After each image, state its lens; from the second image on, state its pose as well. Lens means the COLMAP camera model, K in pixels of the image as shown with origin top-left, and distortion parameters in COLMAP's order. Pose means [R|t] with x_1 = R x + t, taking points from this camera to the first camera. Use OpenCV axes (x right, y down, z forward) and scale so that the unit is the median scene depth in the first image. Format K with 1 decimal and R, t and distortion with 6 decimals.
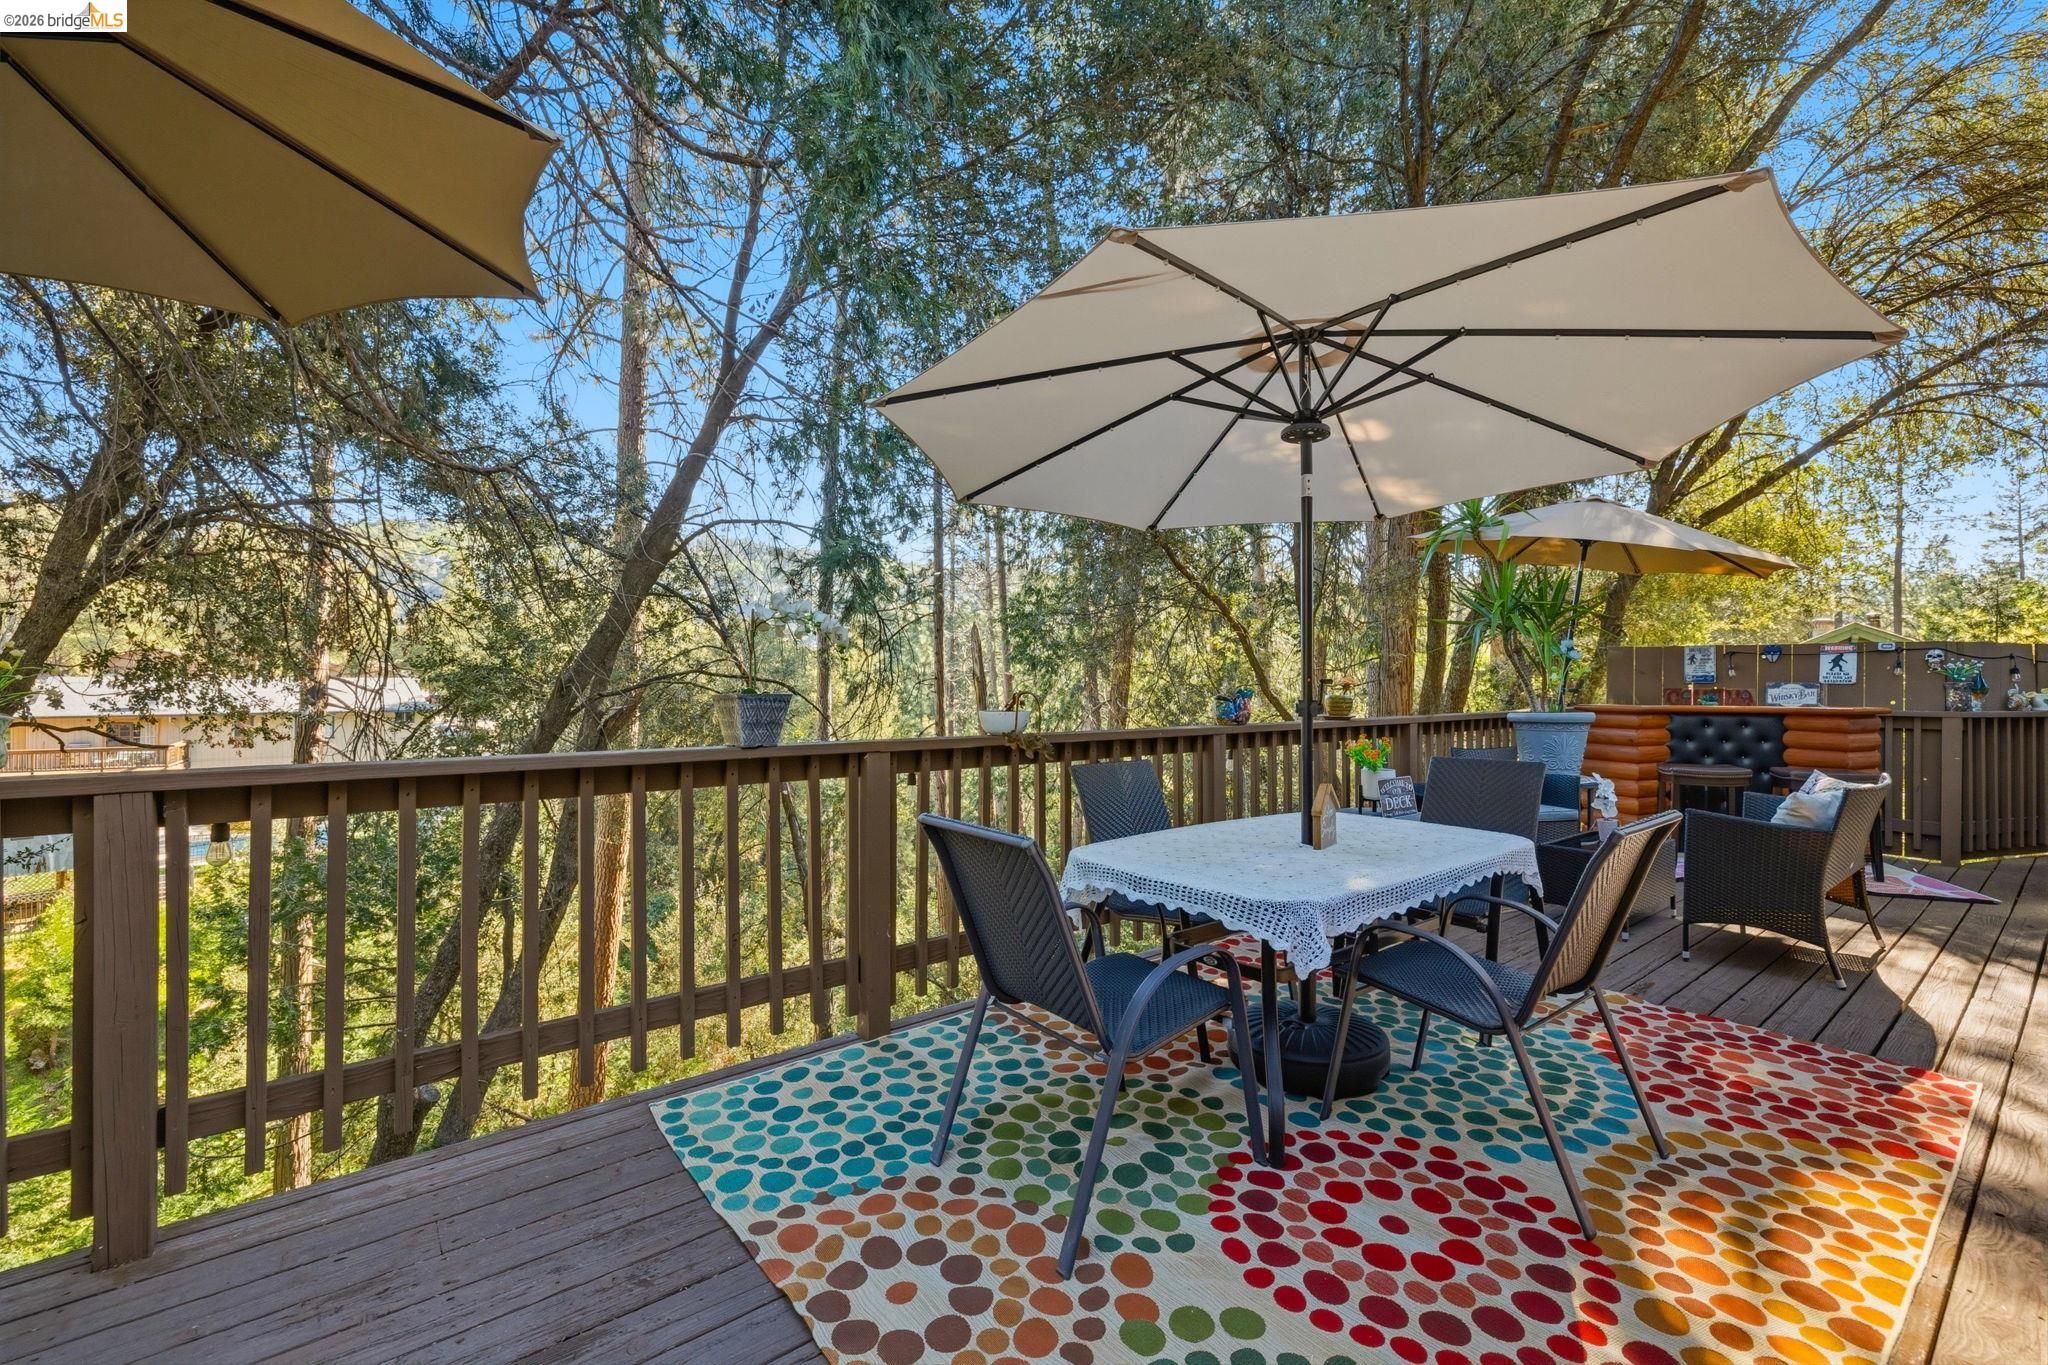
lens RADIAL K [[859.1, 0, 1024.0], [0, 859.1, 682.5], [0, 0, 1]] dist [0.001784, 0.000163]
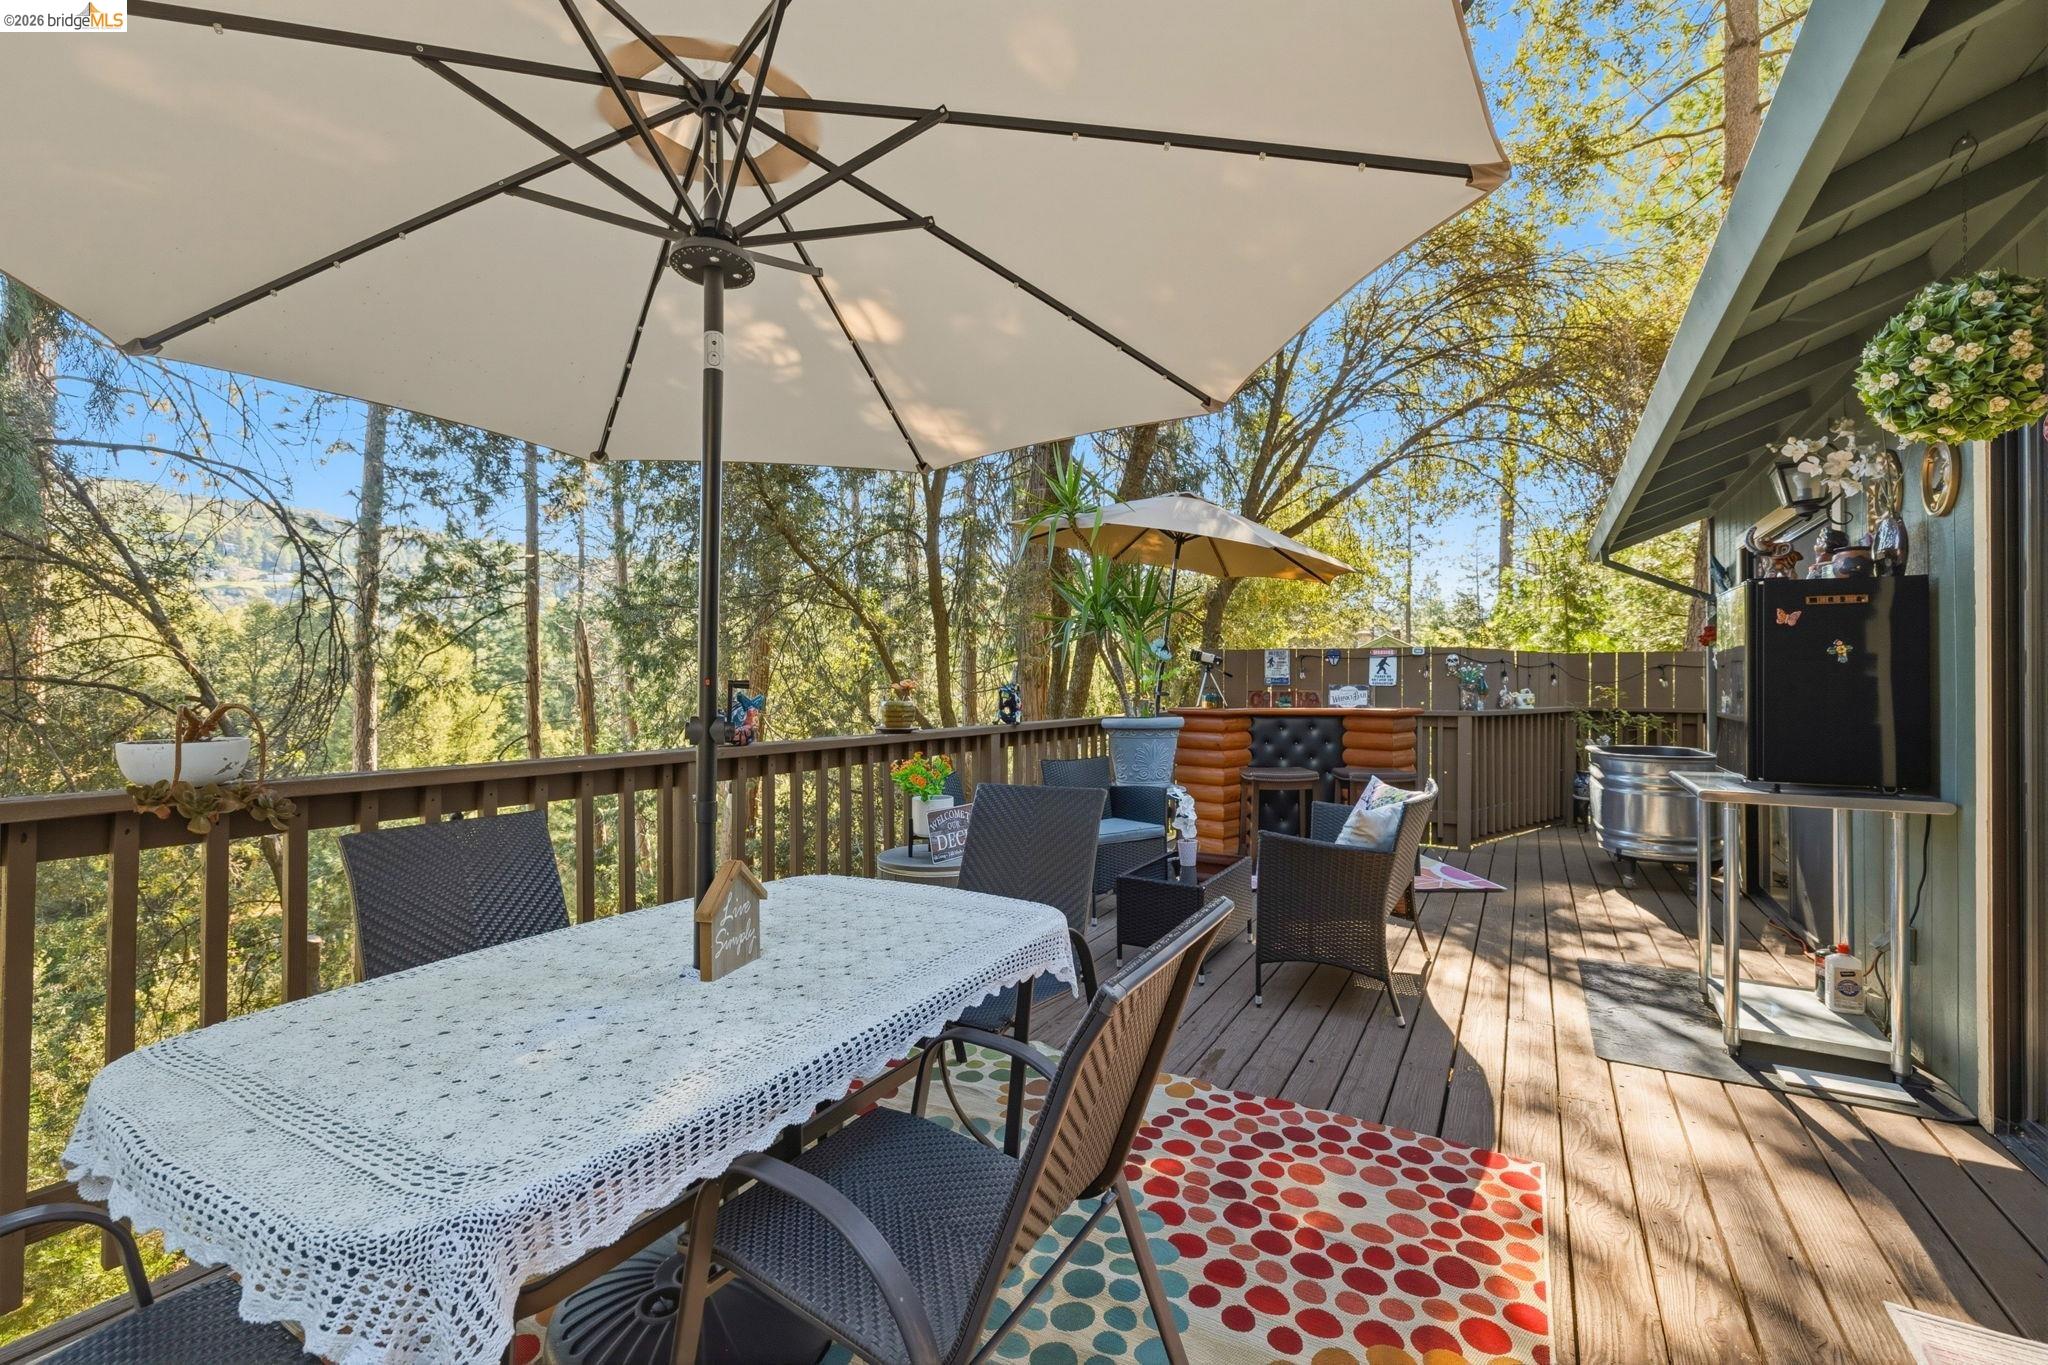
lens RADIAL K [[859.1, 0, 1024.0], [0, 859.1, 682.5], [0, 0, 1]] dist [0.001784, 0.000163]
pose [[0.930893, -0.001026, 0.365290, 0.149459], [0.002372, 0.999992, -0.003235, -0.000059], [-0.365283, 0.003878, 0.930888, 0.179144]]
